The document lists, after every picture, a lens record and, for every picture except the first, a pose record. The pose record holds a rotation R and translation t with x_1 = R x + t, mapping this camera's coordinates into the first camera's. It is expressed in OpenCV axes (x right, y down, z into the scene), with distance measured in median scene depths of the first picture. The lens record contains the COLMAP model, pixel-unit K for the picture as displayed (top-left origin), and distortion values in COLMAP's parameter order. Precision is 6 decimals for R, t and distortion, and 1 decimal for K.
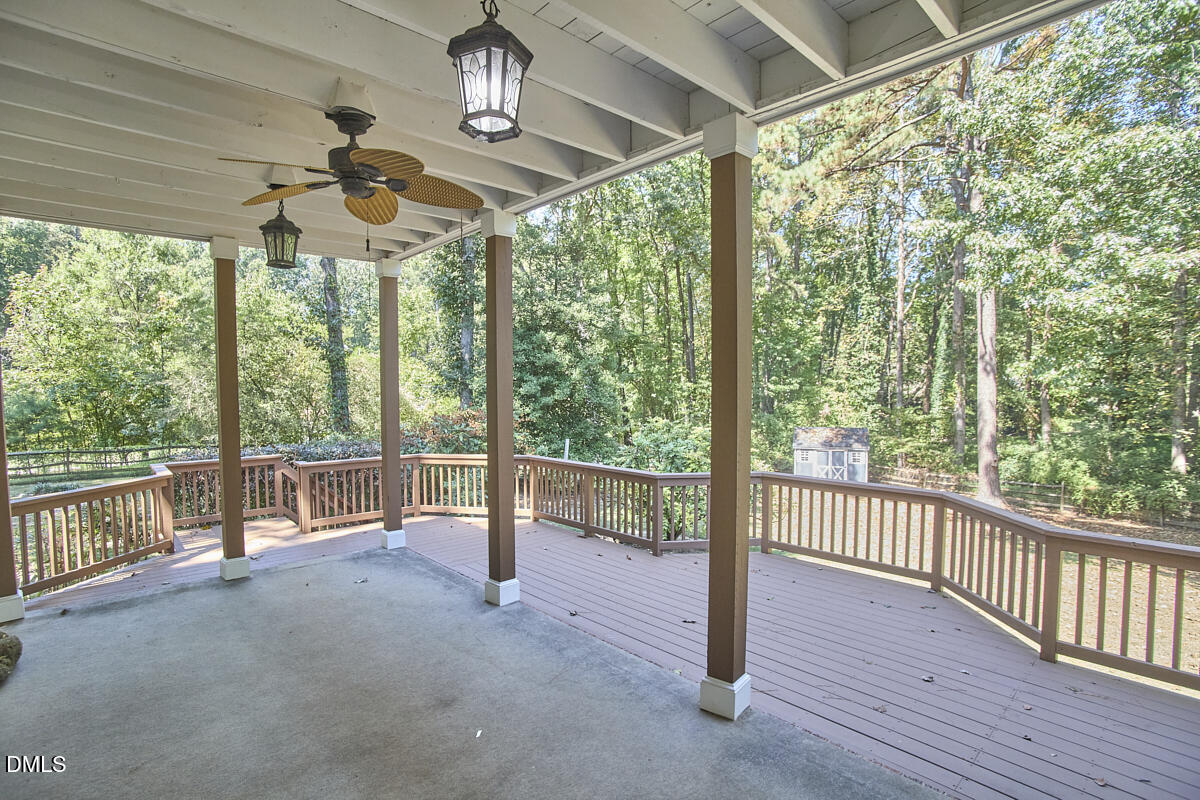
lens RADIAL K [[589.0, 0, 600.0], [0, 589.0, 400.0], [0, 0, 1]] dist [-0.067009, 0.031195]
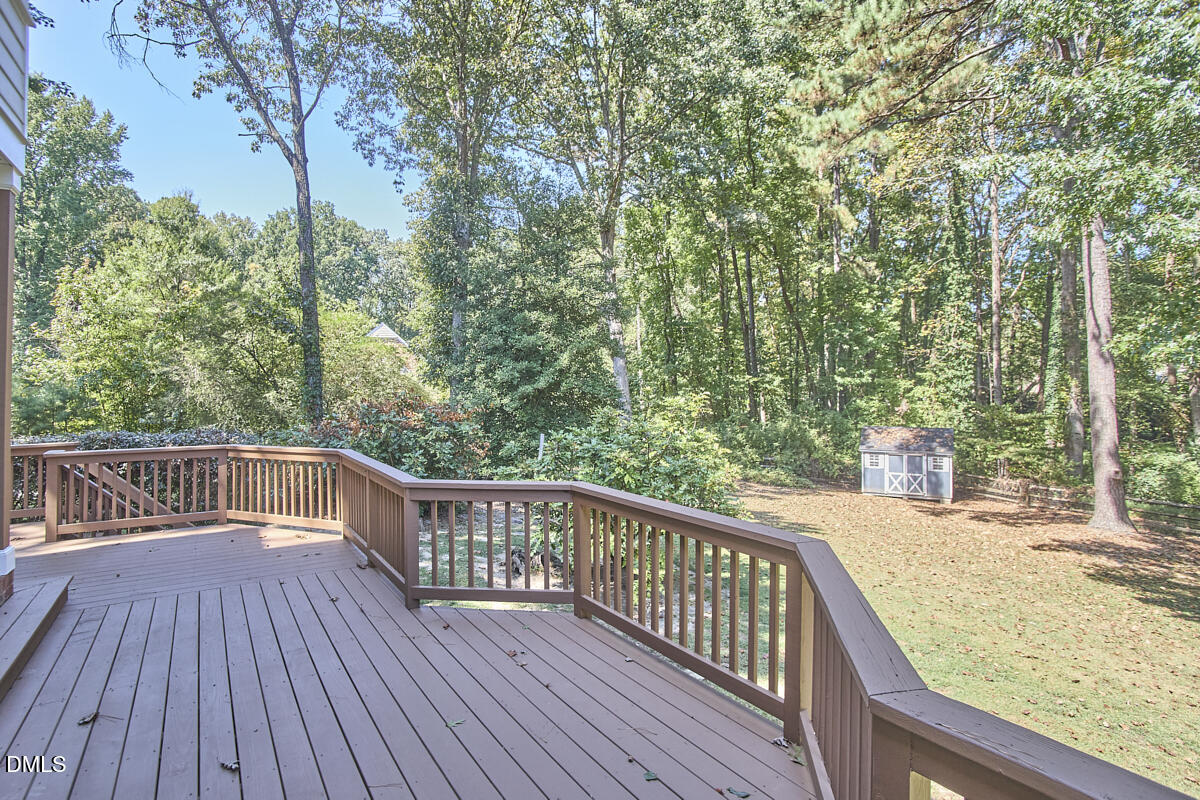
lens RADIAL K [[604.8, 0, 595.7], [0, 604.8, 358.7], [0, 0, 1]] dist [-0.070764, 0.036500]
pose [[0.988286, -0.003153, -0.152582, 0.090864], [-0.006938, 0.997825, -0.065559, 0.008235], [0.152457, 0.065850, 0.986114, 0.087319]]
